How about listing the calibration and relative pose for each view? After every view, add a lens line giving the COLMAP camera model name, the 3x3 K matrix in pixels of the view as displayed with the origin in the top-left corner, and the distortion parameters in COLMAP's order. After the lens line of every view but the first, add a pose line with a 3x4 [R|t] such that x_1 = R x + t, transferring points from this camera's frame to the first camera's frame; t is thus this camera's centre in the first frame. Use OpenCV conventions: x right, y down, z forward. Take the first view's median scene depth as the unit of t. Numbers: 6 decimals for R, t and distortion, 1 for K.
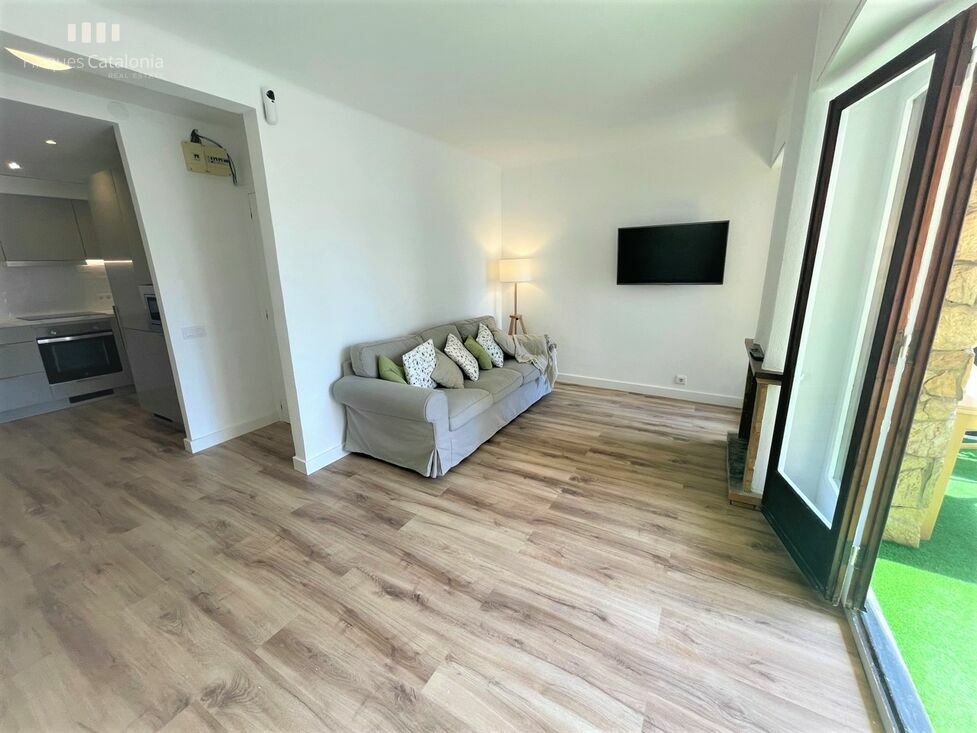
lens RADIAL K [[393.4, 0, 487.5], [0, 393.4, 365.0], [0, 0, 1]] dist [-0.010866, 0.001099]
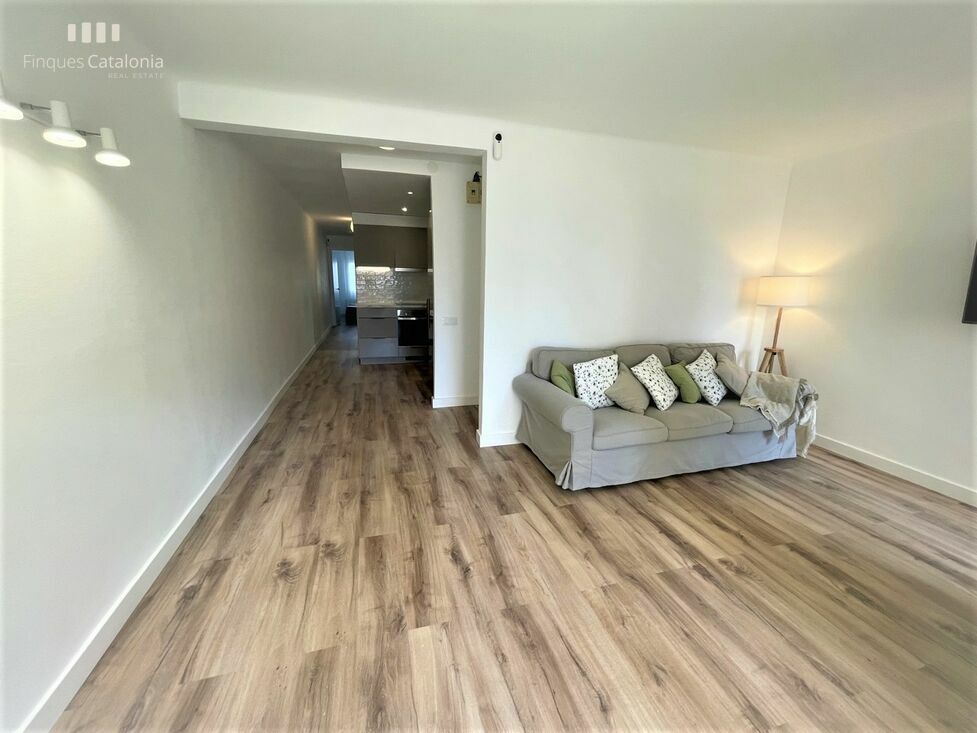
lens RADIAL K [[393.4, 0, 488.2], [0, 393.4, 365.8], [0, 0, 1]] dist [-0.010866, 0.001099]
pose [[0.723849, 0.179978, -0.666072, 0.342049], [-0.205344, 0.977828, 0.041061, -0.018365], [0.658694, 0.107051, 0.744757, 0.106894]]
